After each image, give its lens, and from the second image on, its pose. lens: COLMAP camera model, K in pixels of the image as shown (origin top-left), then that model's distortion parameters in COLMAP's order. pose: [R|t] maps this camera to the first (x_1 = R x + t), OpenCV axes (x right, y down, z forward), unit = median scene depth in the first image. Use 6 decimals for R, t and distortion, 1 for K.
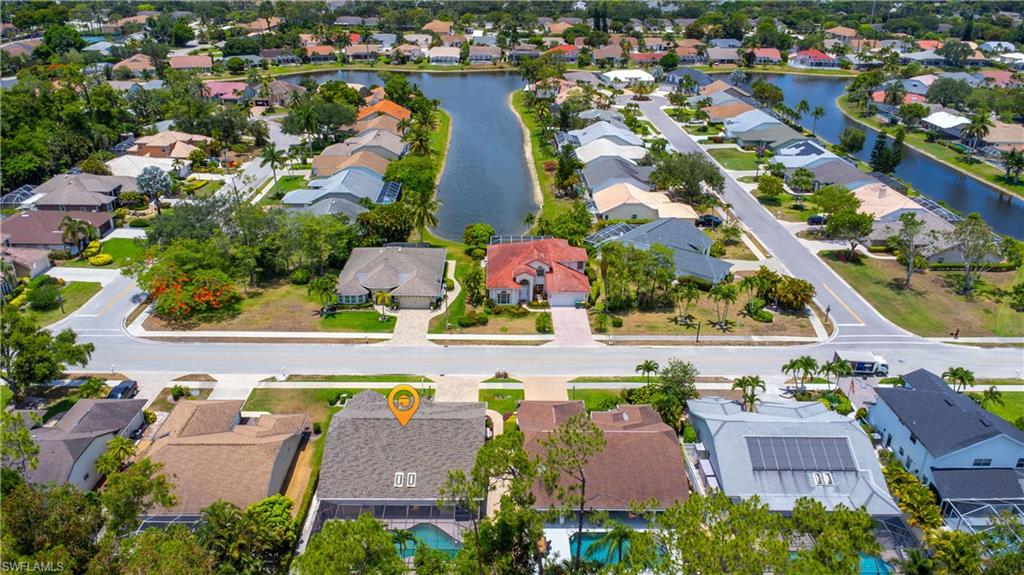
lens RADIAL K [[745.0, 0, 512.0], [0, 745.0, 287.5], [0, 0, 1]] dist [-0.002699, 0.000401]
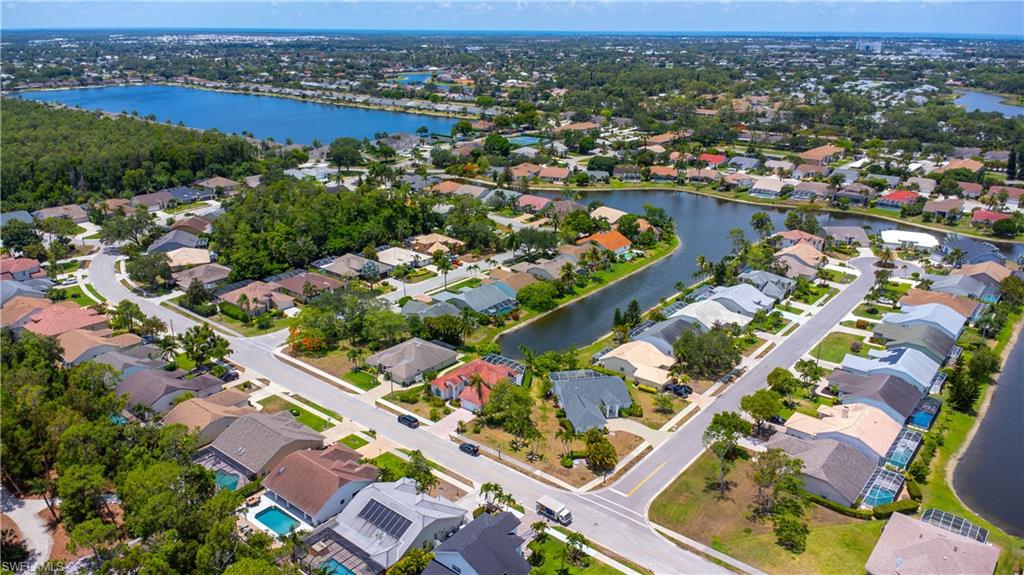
lens RADIAL K [[745.0, 0, 512.0], [0, 745.0, 287.5], [0, 0, 1]] dist [-0.002699, 0.000401]
pose [[0.766085, 0.208842, -0.607864, 0.989645], [-0.262782, 0.964855, 0.000311, -0.235033], [0.586566, 0.159497, 0.794041, -0.173986]]
